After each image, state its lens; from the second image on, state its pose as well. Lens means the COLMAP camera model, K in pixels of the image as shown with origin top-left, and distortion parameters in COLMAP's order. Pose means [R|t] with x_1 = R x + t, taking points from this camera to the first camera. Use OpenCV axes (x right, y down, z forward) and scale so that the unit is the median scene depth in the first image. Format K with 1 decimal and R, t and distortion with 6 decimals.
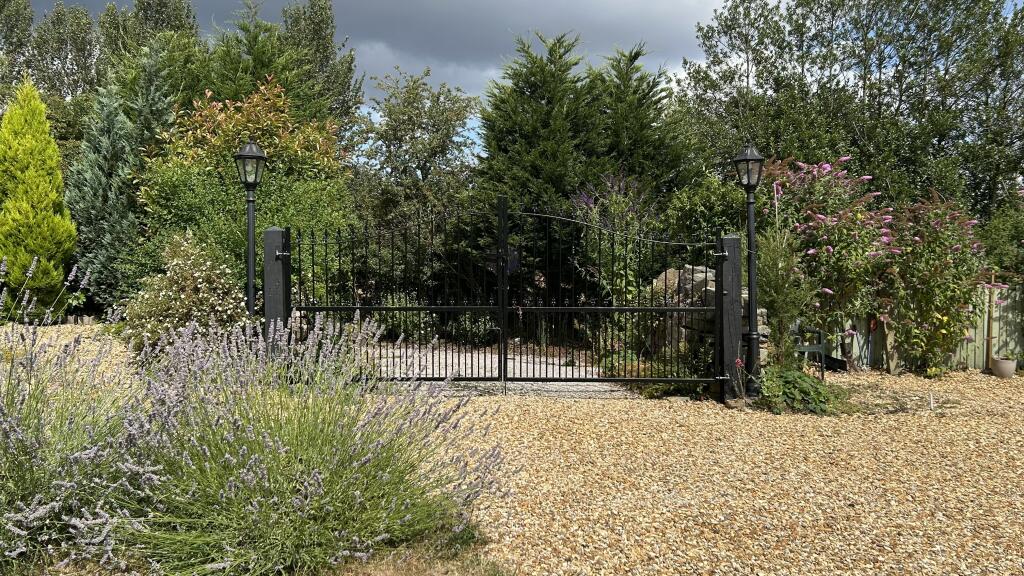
lens RADIAL K [[855.4, 0, 510.8], [0, 855.4, 296.6], [0, 0, 1]] dist [0.113328, -0.219526]
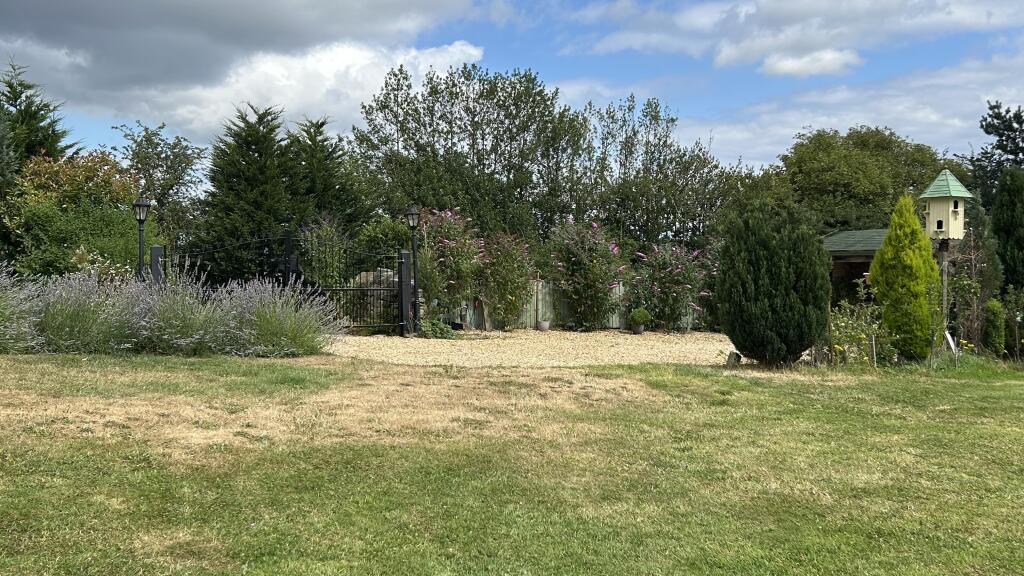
lens RADIAL K [[958.6, 0, 508.3], [0, 958.6, 293.4], [0, 0, 1]] dist [0.119138, -0.253617]
pose [[0.919423, -0.010511, 0.393129, -0.198361], [0.022976, 0.999371, -0.027014, 0.045675], [-0.392597, 0.033870, 0.919087, -0.561203]]
